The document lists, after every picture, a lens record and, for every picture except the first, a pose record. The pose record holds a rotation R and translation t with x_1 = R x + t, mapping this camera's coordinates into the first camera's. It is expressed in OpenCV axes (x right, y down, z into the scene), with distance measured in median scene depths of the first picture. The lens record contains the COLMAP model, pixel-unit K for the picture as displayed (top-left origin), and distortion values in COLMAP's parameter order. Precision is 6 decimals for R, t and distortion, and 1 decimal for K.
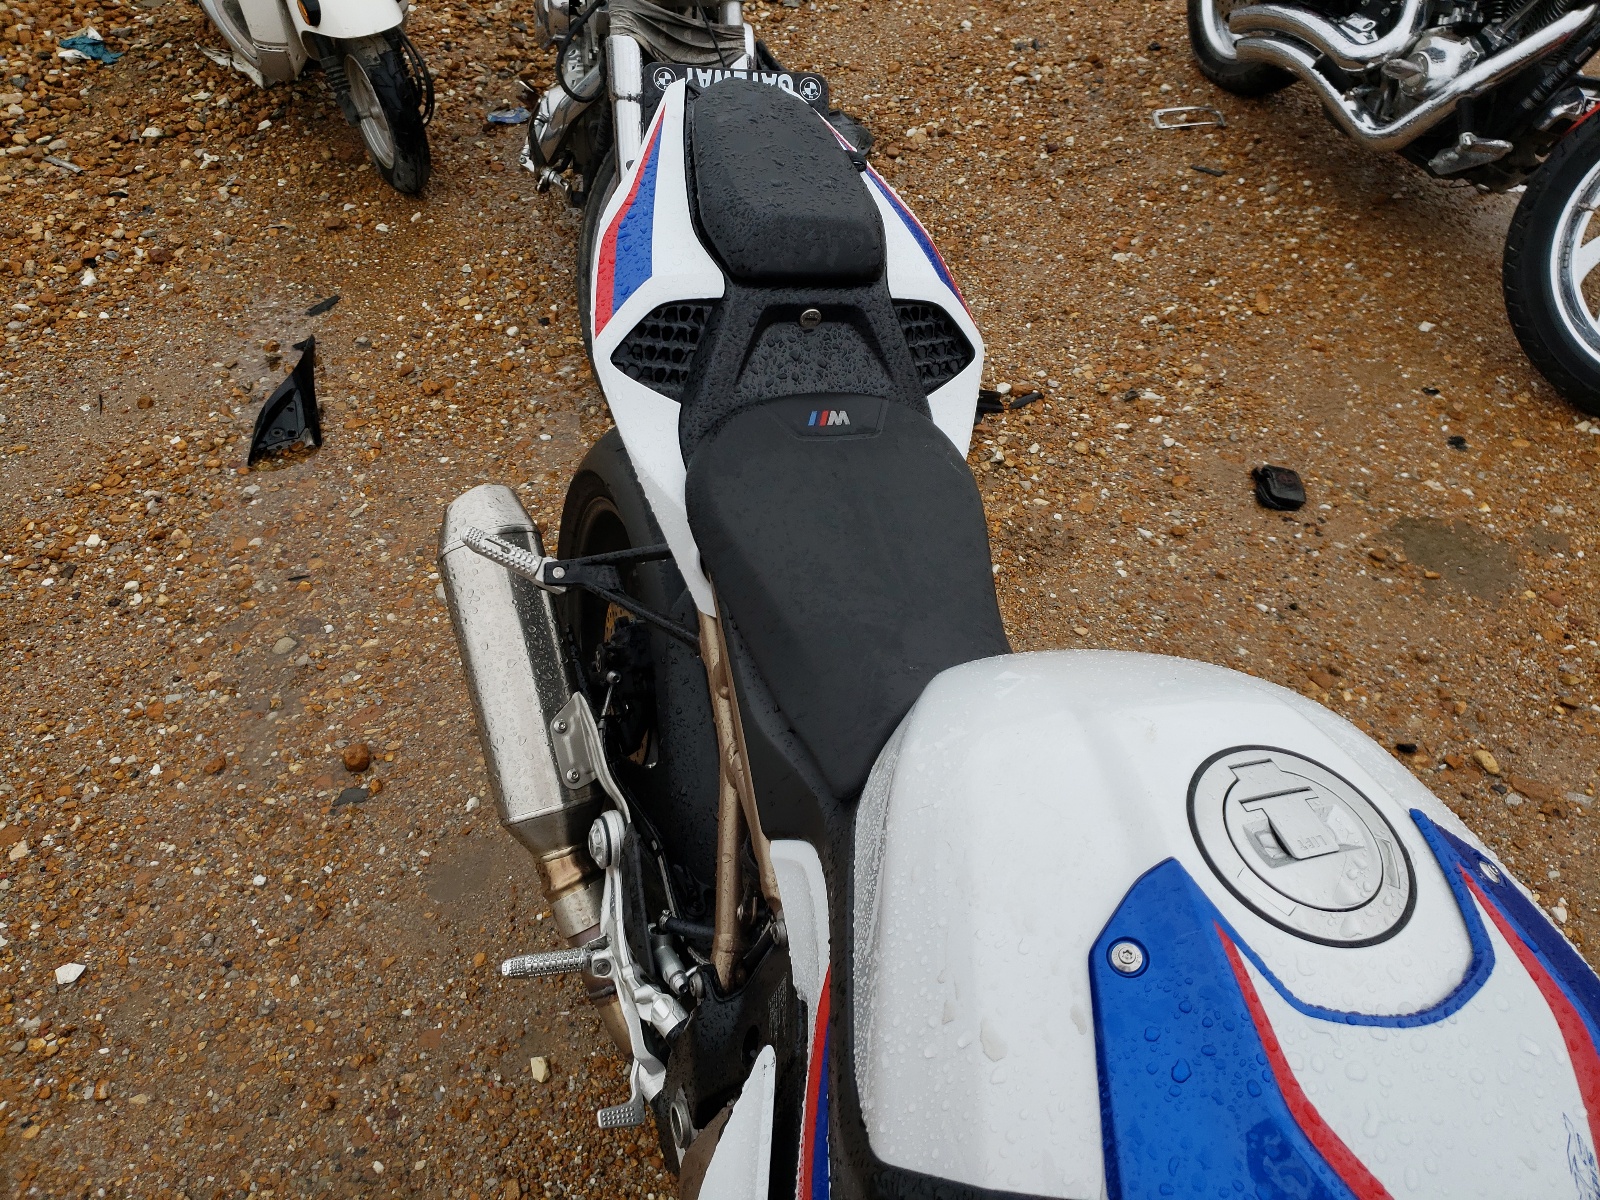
lens RADIAL K [[1279.0, 0, 803.4], [0, 1279.0, 602.8], [0, 0, 1]] dist [0.038945, -0.012615]
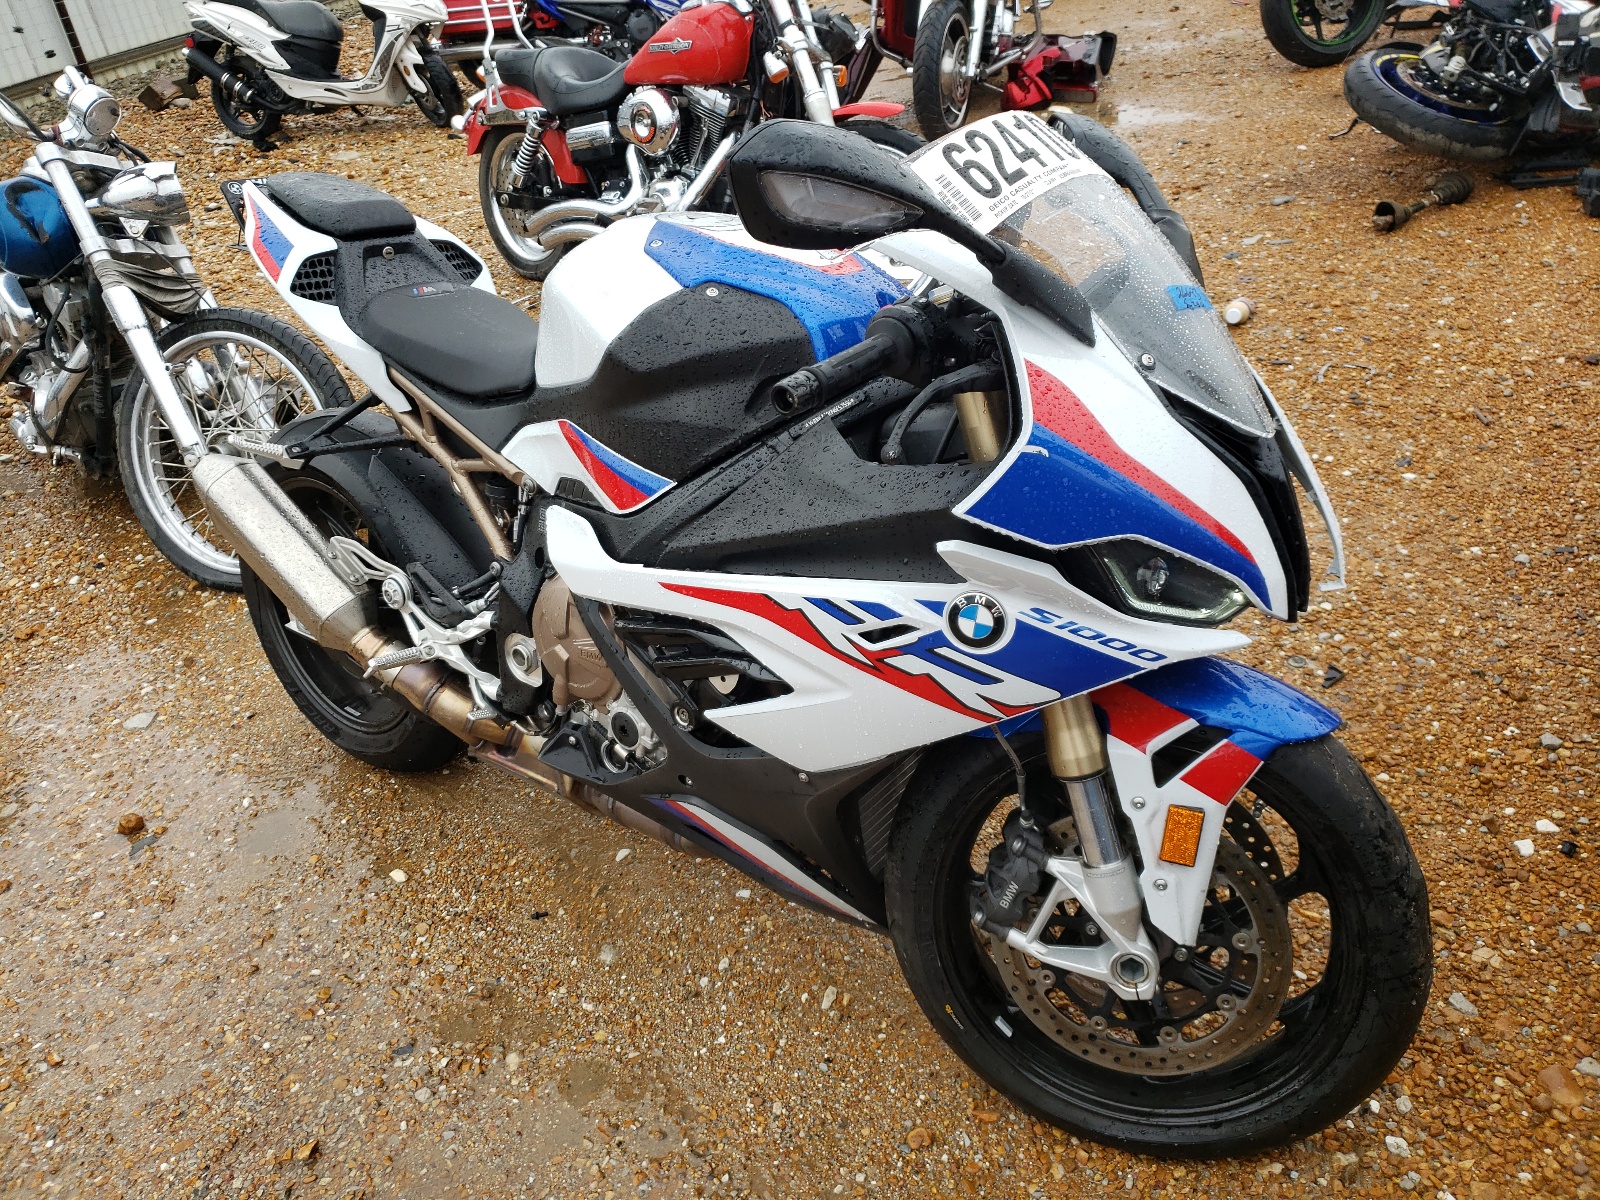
lens RADIAL K [[1279.0, 0, 774.4], [0, 1279.0, 596.8], [0, 0, 1]] dist [0.038945, -0.012615]
pose [[0.840430, -0.370716, 0.395281, -0.393302], [0.458784, 0.874946, -0.154874, 0.659003], [-0.288436, 0.311510, 0.905410, -0.565366]]
